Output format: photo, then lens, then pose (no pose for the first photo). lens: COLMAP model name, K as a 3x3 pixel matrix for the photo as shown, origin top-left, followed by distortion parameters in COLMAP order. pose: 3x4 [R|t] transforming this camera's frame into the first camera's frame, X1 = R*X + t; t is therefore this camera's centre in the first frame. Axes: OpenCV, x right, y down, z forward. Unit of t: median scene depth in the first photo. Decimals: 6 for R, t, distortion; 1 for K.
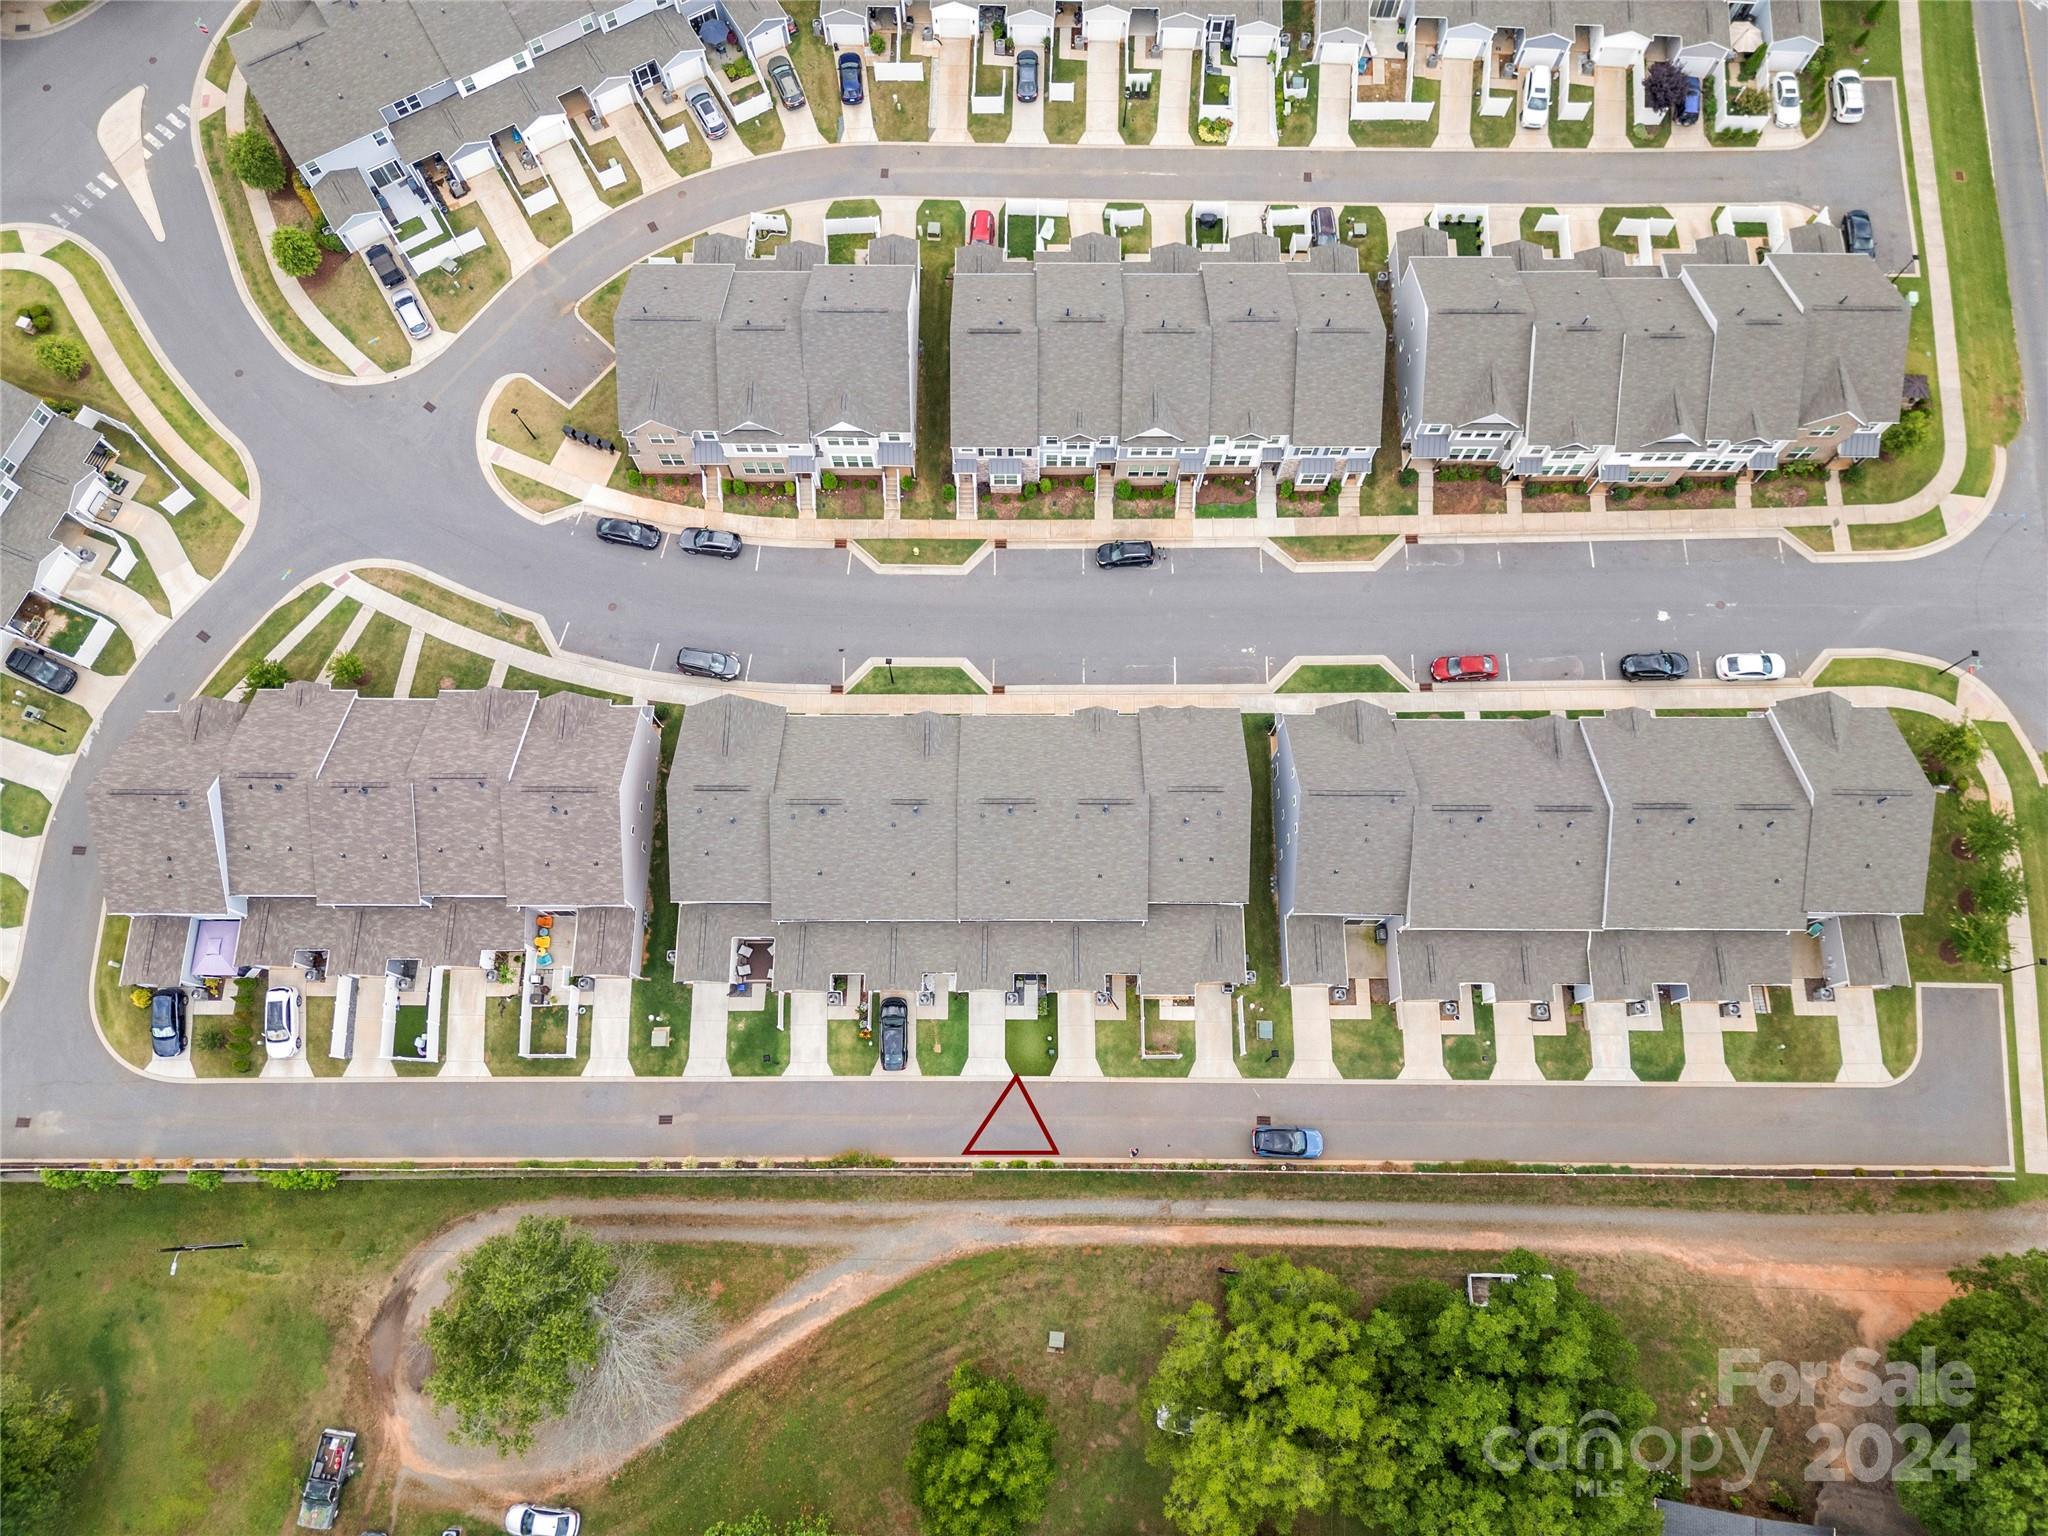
lens RADIAL K [[1447.4, 0, 1024.0], [0, 1447.4, 768.0], [0, 0, 1]] dist [0.010861, -0.002833]
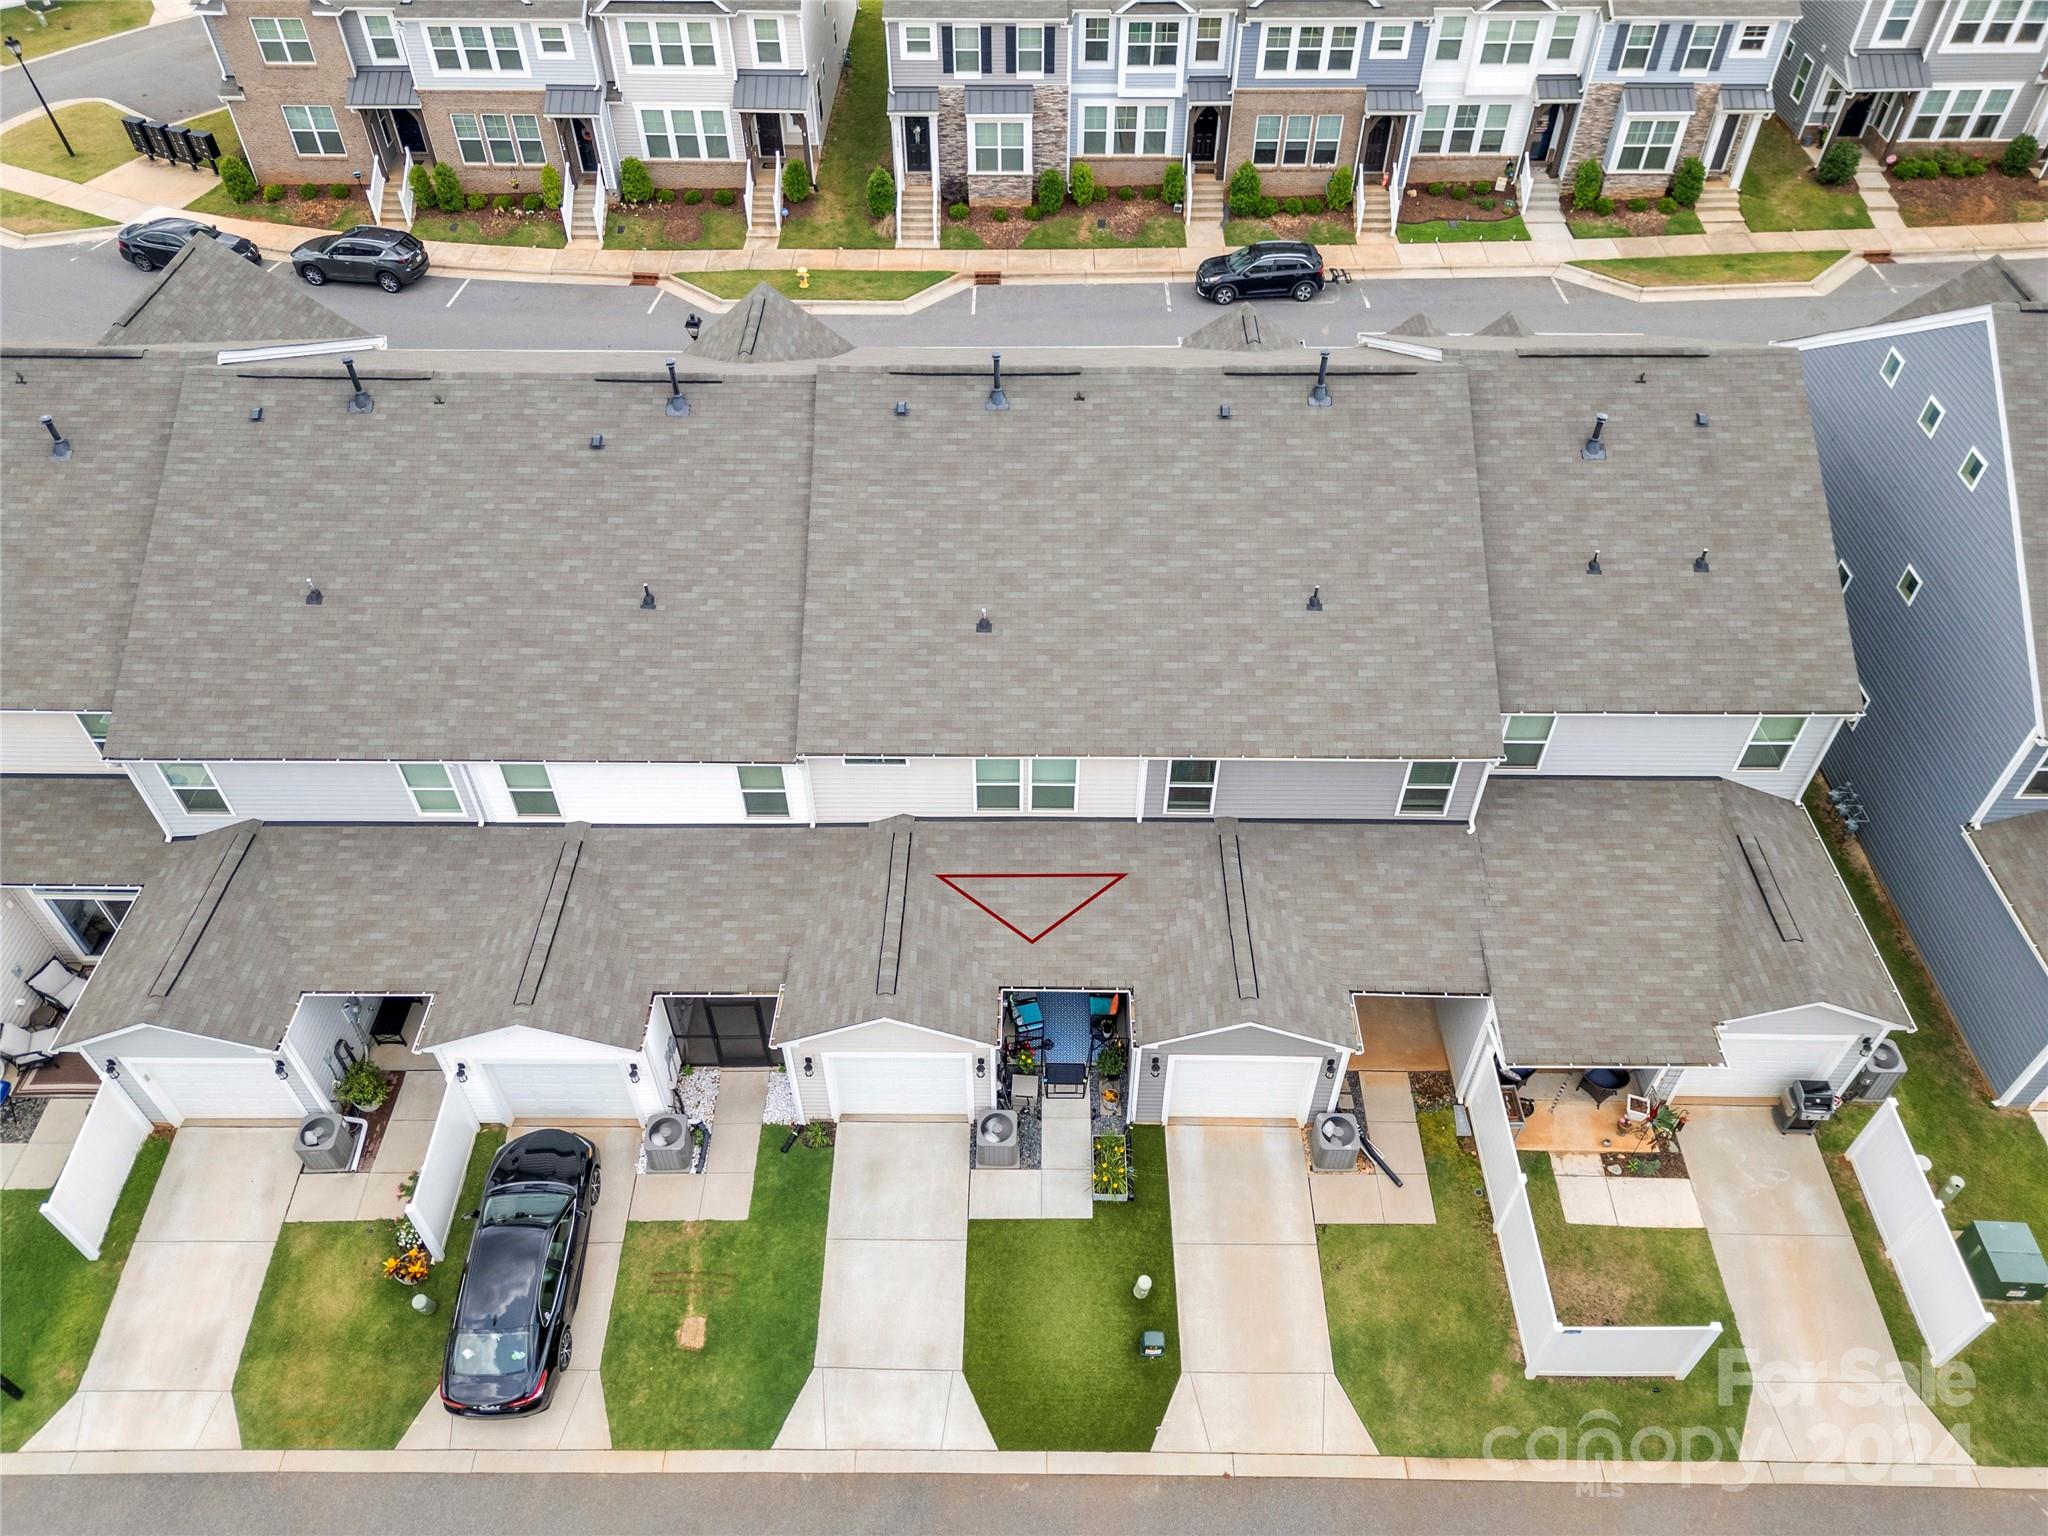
lens RADIAL K [[1447.4, 0, 1024.0], [0, 1447.4, 768.0], [0, 0, 1]] dist [0.010861, -0.002833]
pose [[0.999985, 0.003390, -0.004194, -0.002170], [-0.004938, 0.888039, -0.459741, 0.220190], [0.002166, 0.459755, 0.888043, 0.730270]]
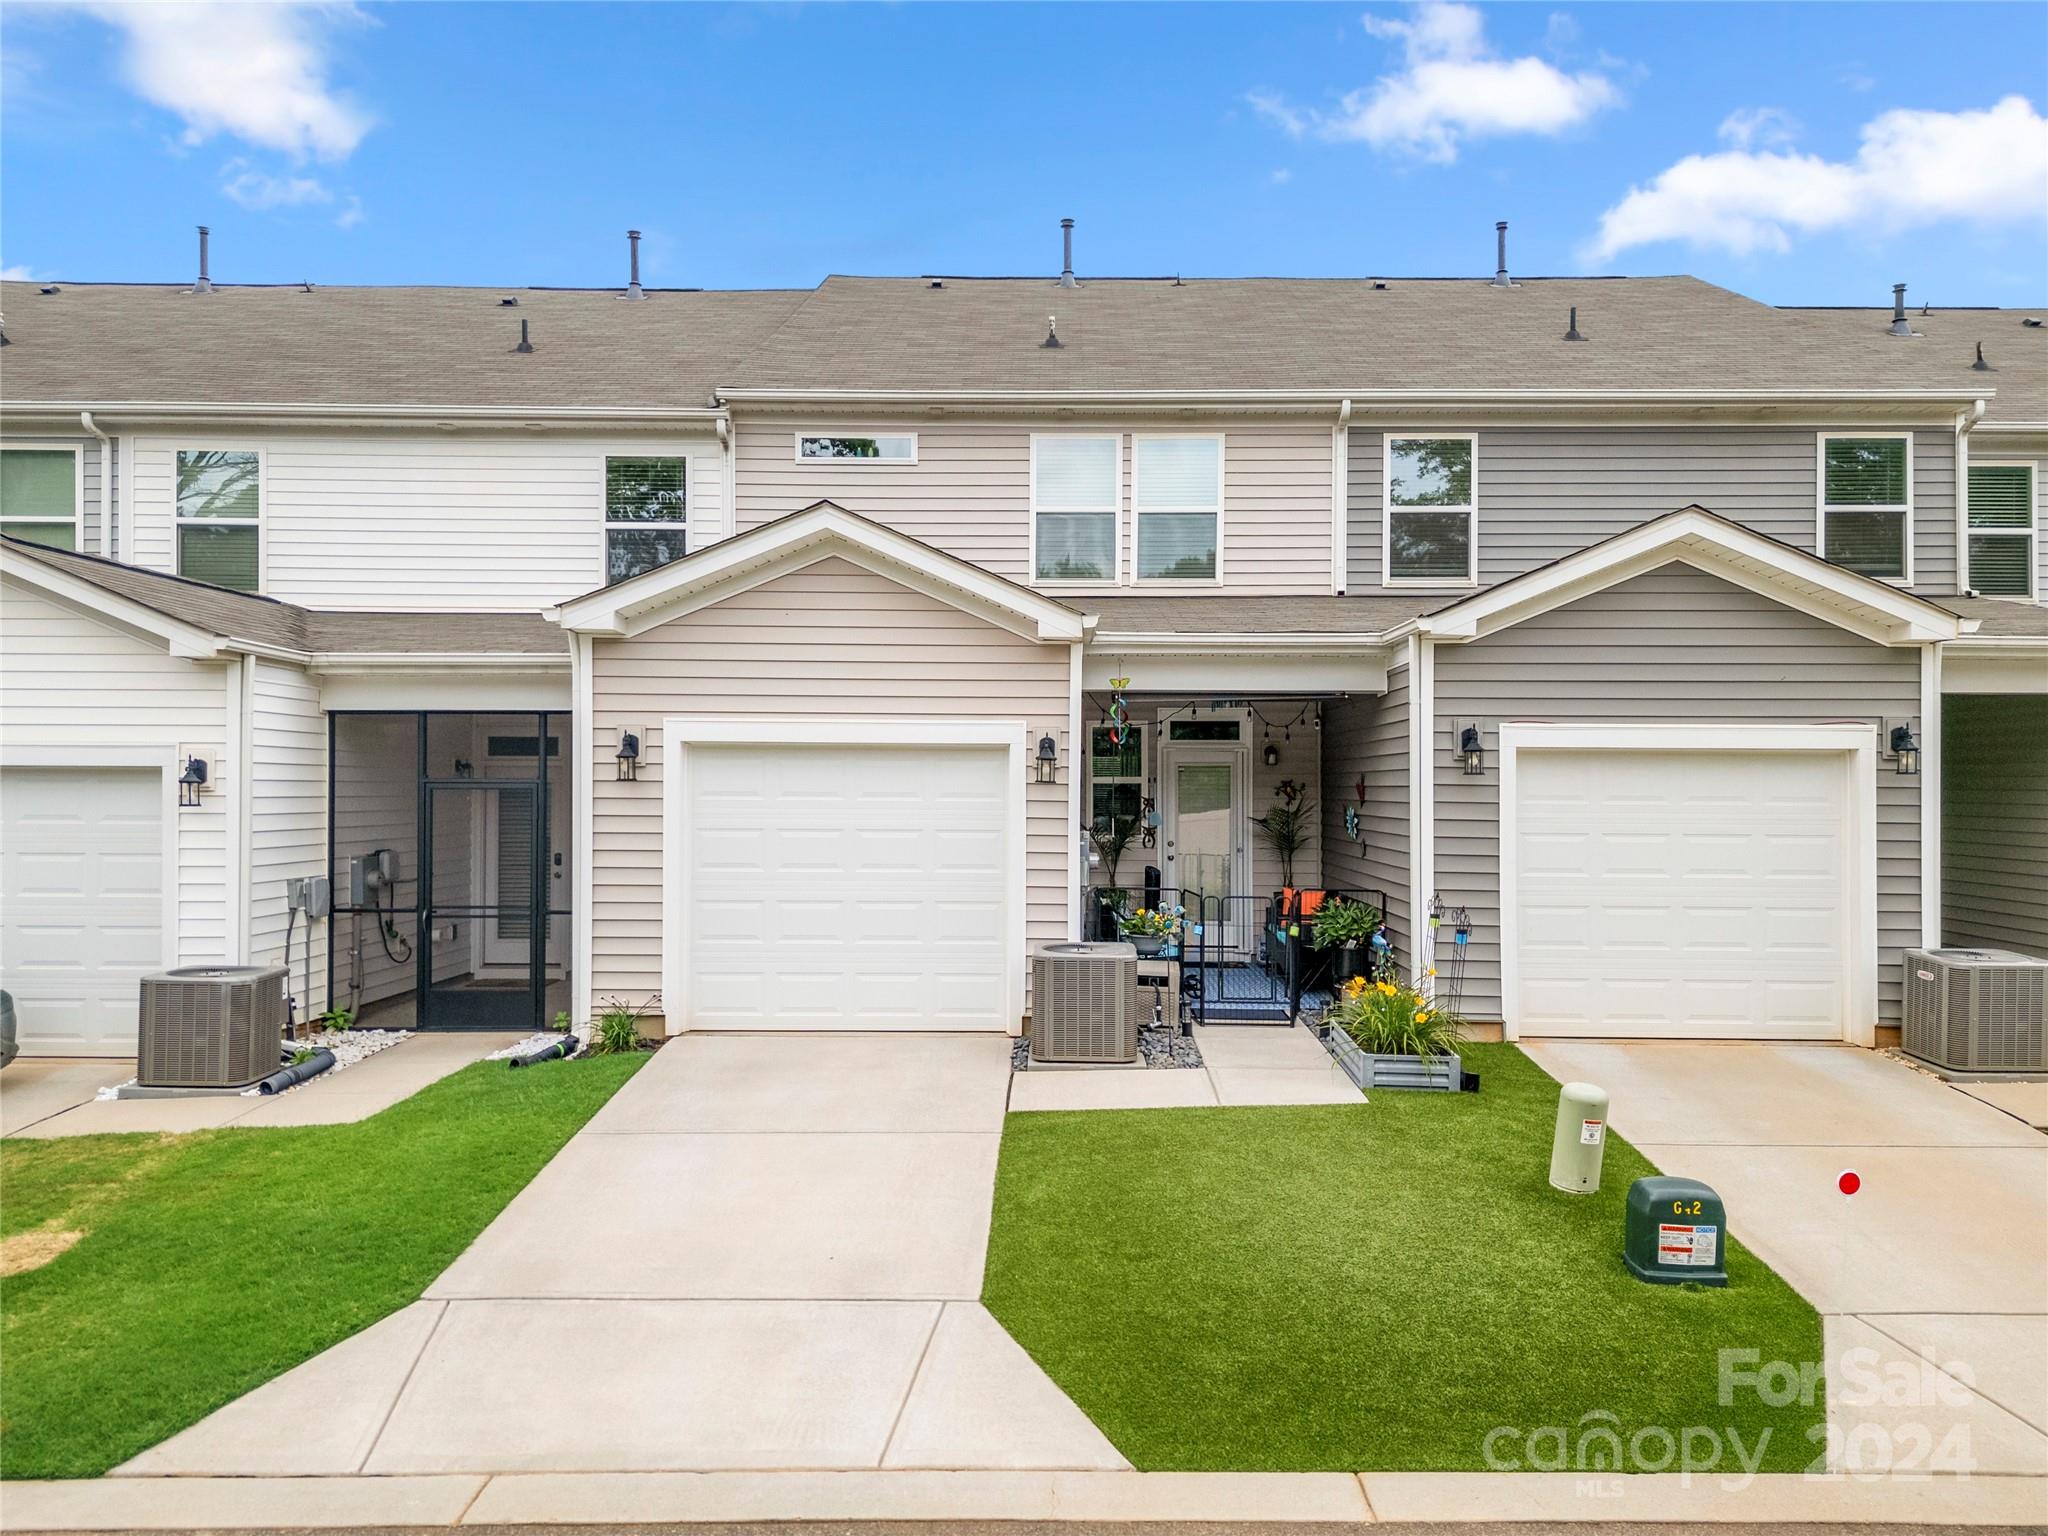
lens RADIAL K [[1530.4, 0, 1024.0], [0, 1530.4, 768.0], [0, 0, 1]] dist [0.059111, 0.002559]
pose [[0.999766, 0.003606, -0.021333, -0.009878], [-0.021467, 0.288020, -0.957384, 0.256410], [0.002692, 0.957618, 0.288030, 0.949252]]
